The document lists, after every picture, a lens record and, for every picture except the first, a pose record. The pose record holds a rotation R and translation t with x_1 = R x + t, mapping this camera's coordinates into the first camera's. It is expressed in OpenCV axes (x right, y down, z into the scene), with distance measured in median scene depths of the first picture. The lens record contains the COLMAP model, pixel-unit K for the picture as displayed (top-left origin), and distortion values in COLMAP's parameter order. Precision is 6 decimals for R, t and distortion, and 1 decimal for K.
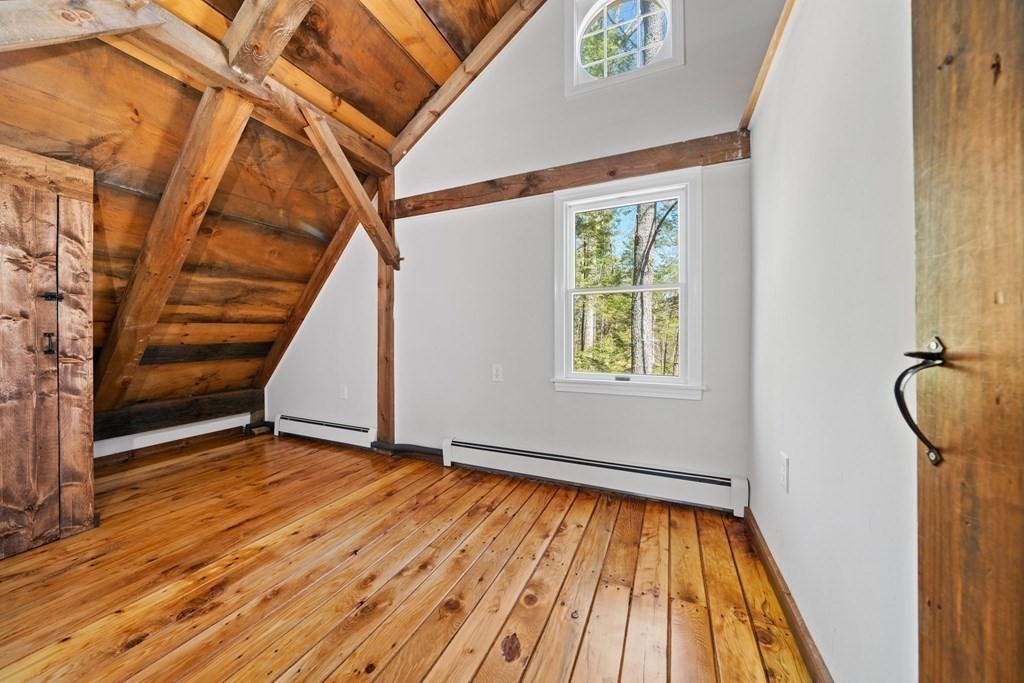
lens RADIAL K [[349.1, 0, 513.8], [0, 349.1, 346.4], [0, 0, 1]] dist [-0.001580, -0.000154]
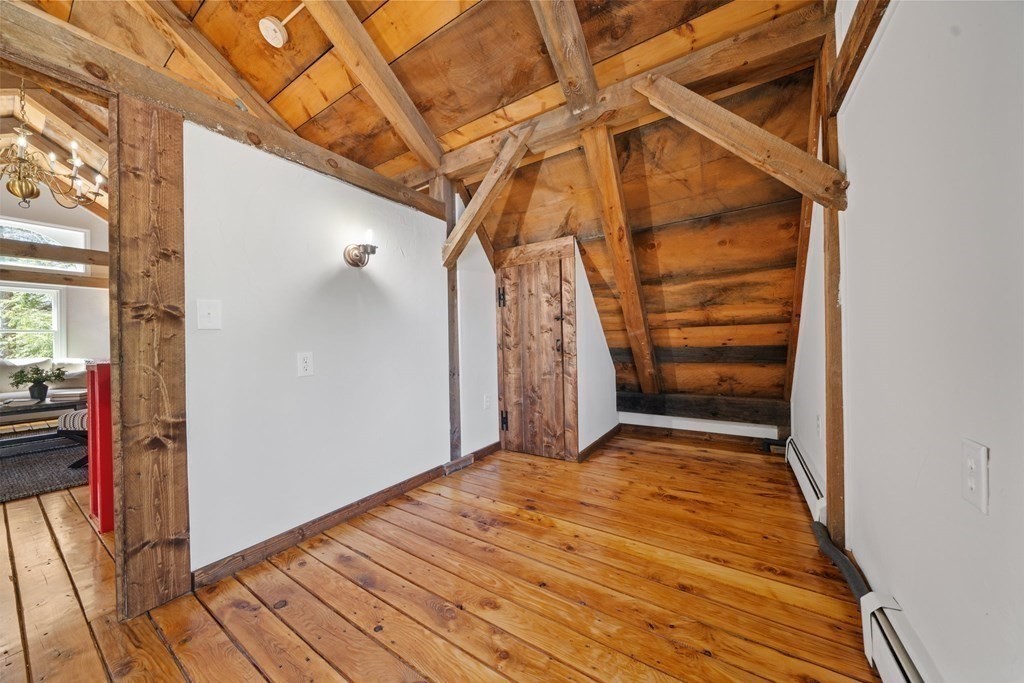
lens RADIAL K [[349.1, 0, 513.8], [0, 349.1, 346.4], [0, 0, 1]] dist [-0.001580, -0.000154]
pose [[-0.154089, 0.020837, -0.987837, 0.310461], [-0.017009, 0.999574, 0.023737, -0.029467], [0.987910, 0.020459, -0.153669, 0.761156]]
